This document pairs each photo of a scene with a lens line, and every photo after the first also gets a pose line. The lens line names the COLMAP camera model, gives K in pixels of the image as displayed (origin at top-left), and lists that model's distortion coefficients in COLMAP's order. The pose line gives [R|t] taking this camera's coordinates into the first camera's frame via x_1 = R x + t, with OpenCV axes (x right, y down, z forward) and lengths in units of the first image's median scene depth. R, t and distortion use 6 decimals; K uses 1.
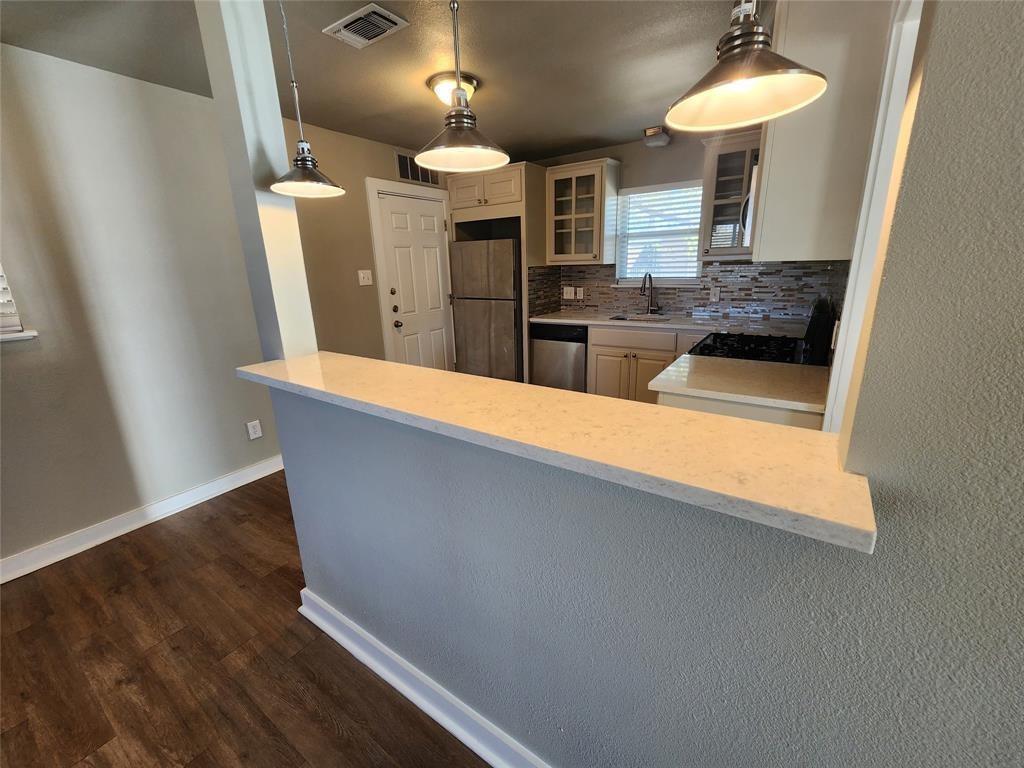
lens RADIAL K [[417.7, 0, 513.7], [0, 417.7, 380.0], [0, 0, 1]] dist [0.004858, -0.004579]
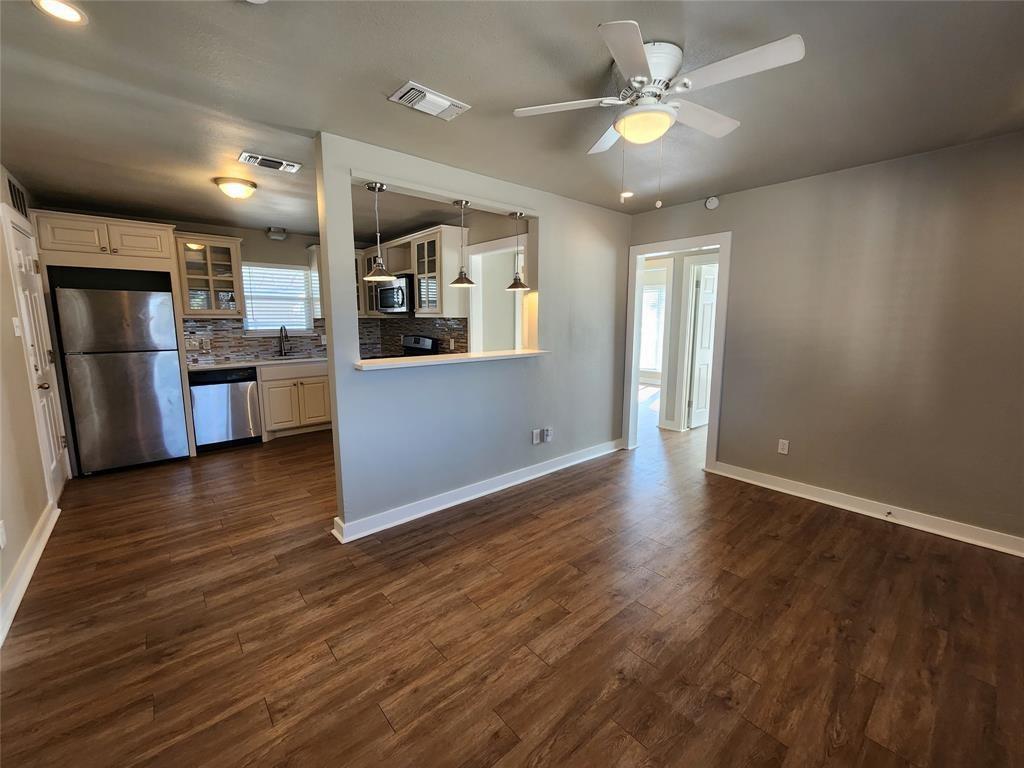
lens RADIAL K [[417.7, 0, 513.7], [0, 417.7, 380.0], [0, 0, 1]] dist [0.004858, -0.004579]
pose [[0.256747, -0.114299, 0.959696, -0.799245], [0.252049, 0.966539, 0.047684, 0.039952], [-0.933034, 0.229648, 0.276965, -0.040161]]
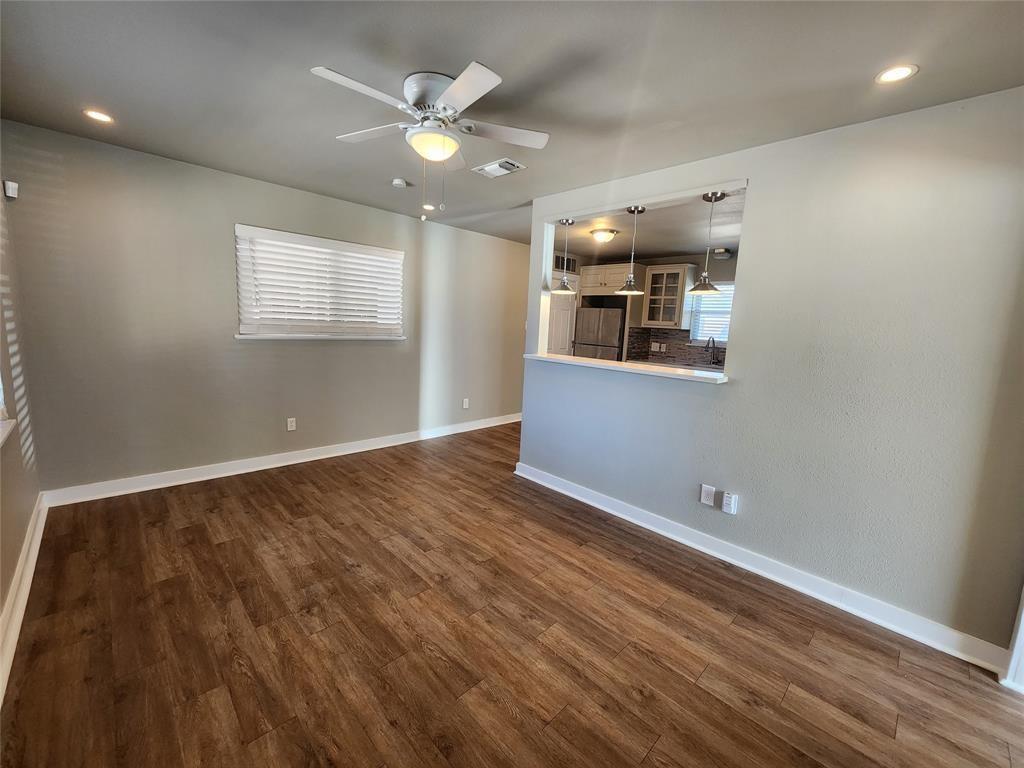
lens RADIAL K [[417.7, 0, 513.7], [0, 417.7, 380.0], [0, 0, 1]] dist [0.004858, -0.004579]
pose [[0.977627, 0.100865, -0.184585, -0.078965], [-0.124451, 0.984822, -0.120988, 0.161700], [0.169580, 0.141253, 0.975341, -0.549259]]
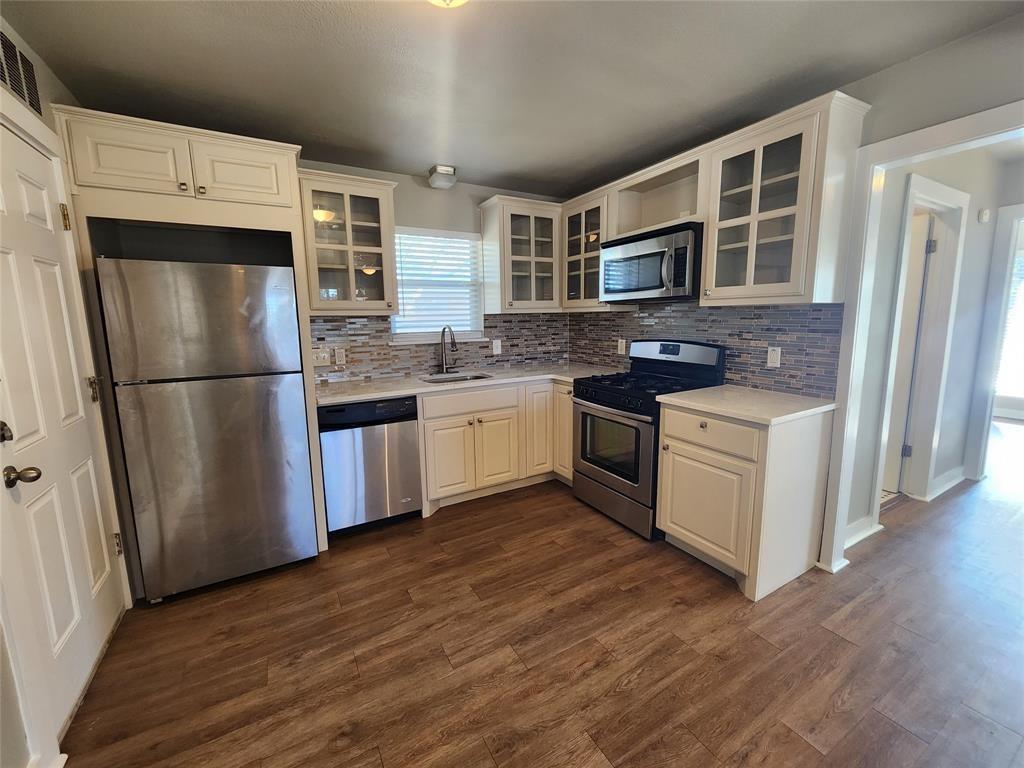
lens RADIAL K [[417.7, 0, 513.7], [0, 417.7, 380.0], [0, 0, 1]] dist [0.004858, -0.004579]
pose [[0.438936, -0.110591, 0.891686, -0.392297], [0.246058, 0.969255, -0.000911, -0.111012], [-0.864170, 0.219807, 0.452653, 0.503728]]
